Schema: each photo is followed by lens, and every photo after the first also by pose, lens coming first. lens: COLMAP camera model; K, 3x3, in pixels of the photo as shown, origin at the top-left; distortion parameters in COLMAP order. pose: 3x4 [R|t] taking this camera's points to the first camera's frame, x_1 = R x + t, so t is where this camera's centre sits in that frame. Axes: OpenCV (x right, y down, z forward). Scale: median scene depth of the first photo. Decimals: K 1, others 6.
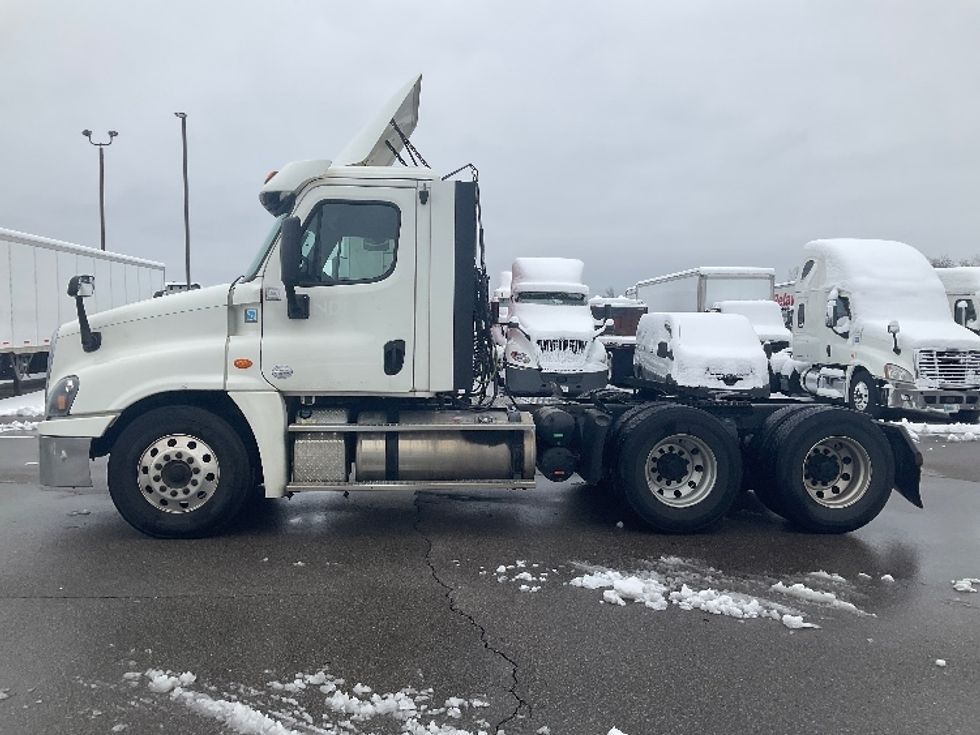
lens RADIAL K [[810.8, 0, 490.0], [0, 810.8, 367.5], [0, 0, 1]] dist [0.081363, -0.131678]
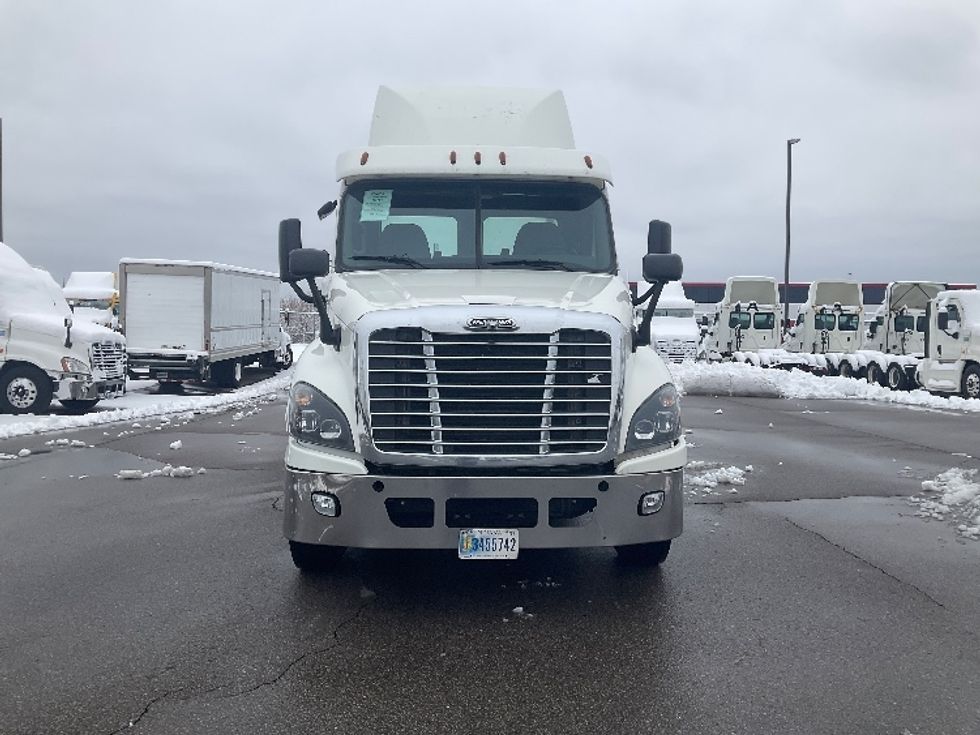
lens RADIAL K [[810.8, 0, 490.0], [0, 810.8, 367.5], [0, 0, 1]] dist [0.081363, -0.131678]
pose [[0.085419, -0.043676, 0.995387, -1.218530], [0.034931, 0.998556, 0.040817, -0.038220], [-0.995733, 0.031283, 0.086821, 0.991776]]
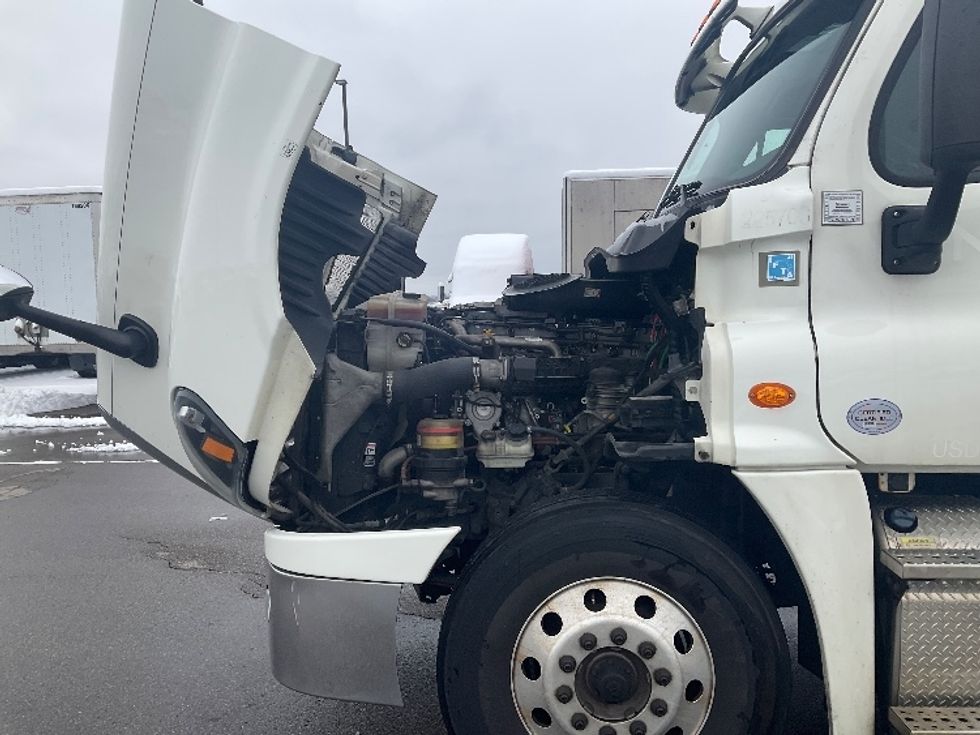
lens RADIAL K [[810.8, 0, 490.0], [0, 810.8, 367.5], [0, 0, 1]] dist [0.081363, -0.131678]
pose [[0.987142, -0.016102, -0.159031, -0.365929], [0.019524, 0.999610, 0.019981, -0.027226], [0.158647, -0.022830, 0.987071, 0.596251]]
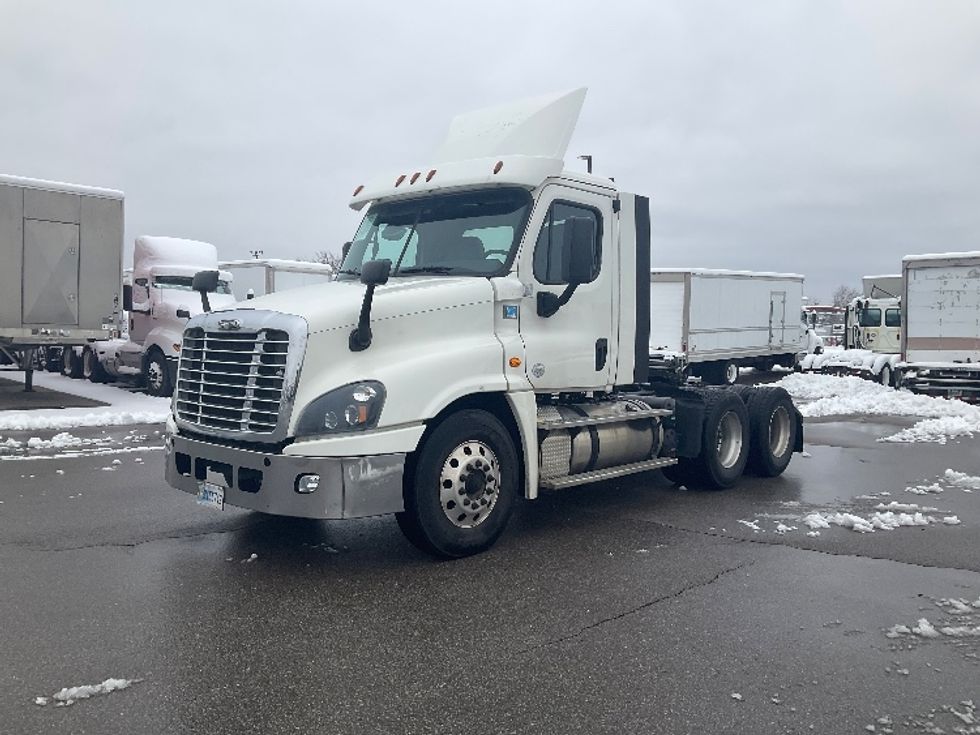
lens RADIAL K [[810.8, 0, 490.0], [0, 810.8, 367.5], [0, 0, 1]] dist [0.081363, -0.131678]
pose [[0.741344, -0.021756, 0.670772, -0.950866], [0.012451, 0.999748, 0.018665, -0.016730], [-0.671010, -0.005485, 0.741428, 0.308593]]
